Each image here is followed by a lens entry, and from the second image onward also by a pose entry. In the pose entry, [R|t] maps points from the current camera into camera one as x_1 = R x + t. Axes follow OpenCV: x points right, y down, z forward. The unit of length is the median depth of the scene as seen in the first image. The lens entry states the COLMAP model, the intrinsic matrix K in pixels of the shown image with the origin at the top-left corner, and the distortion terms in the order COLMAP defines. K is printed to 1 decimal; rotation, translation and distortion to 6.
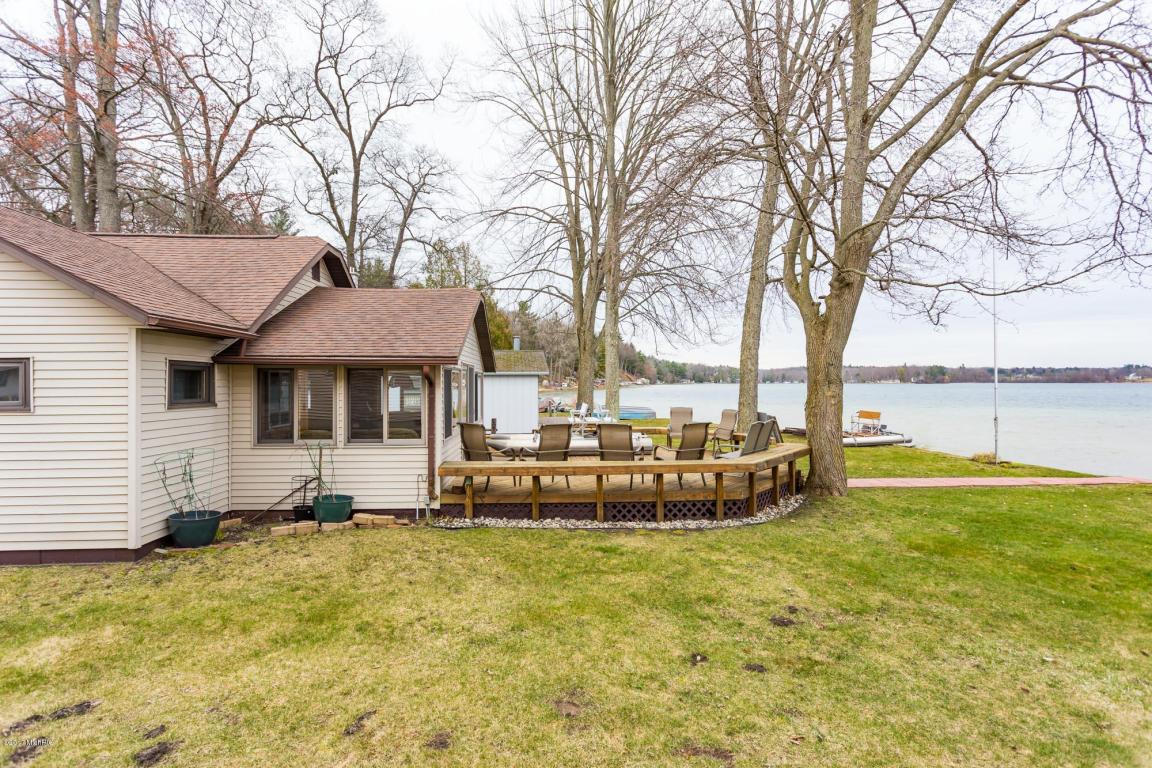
lens RADIAL K [[545.0, 0, 576.0], [0, 545.0, 384.0], [0, 0, 1]] dist [0.003440, 0.000564]
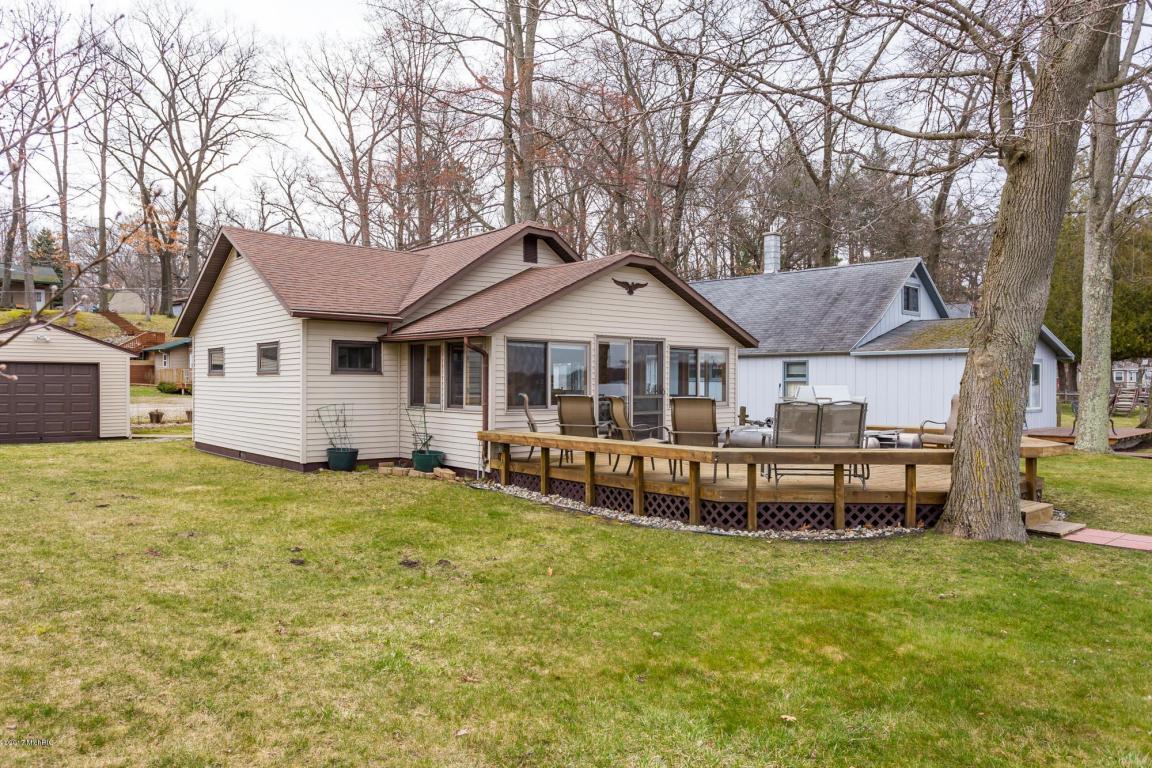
lens RADIAL K [[812.5, 0, 575.2], [0, 812.5, 363.6], [0, 0, 1]] dist [-0.004032, 0.000890]
pose [[0.591907, -0.017083, -0.805825, 1.158231], [-0.002241, 0.999737, -0.022840, 0.055962], [0.806003, 0.015326, 0.591713, 0.209103]]
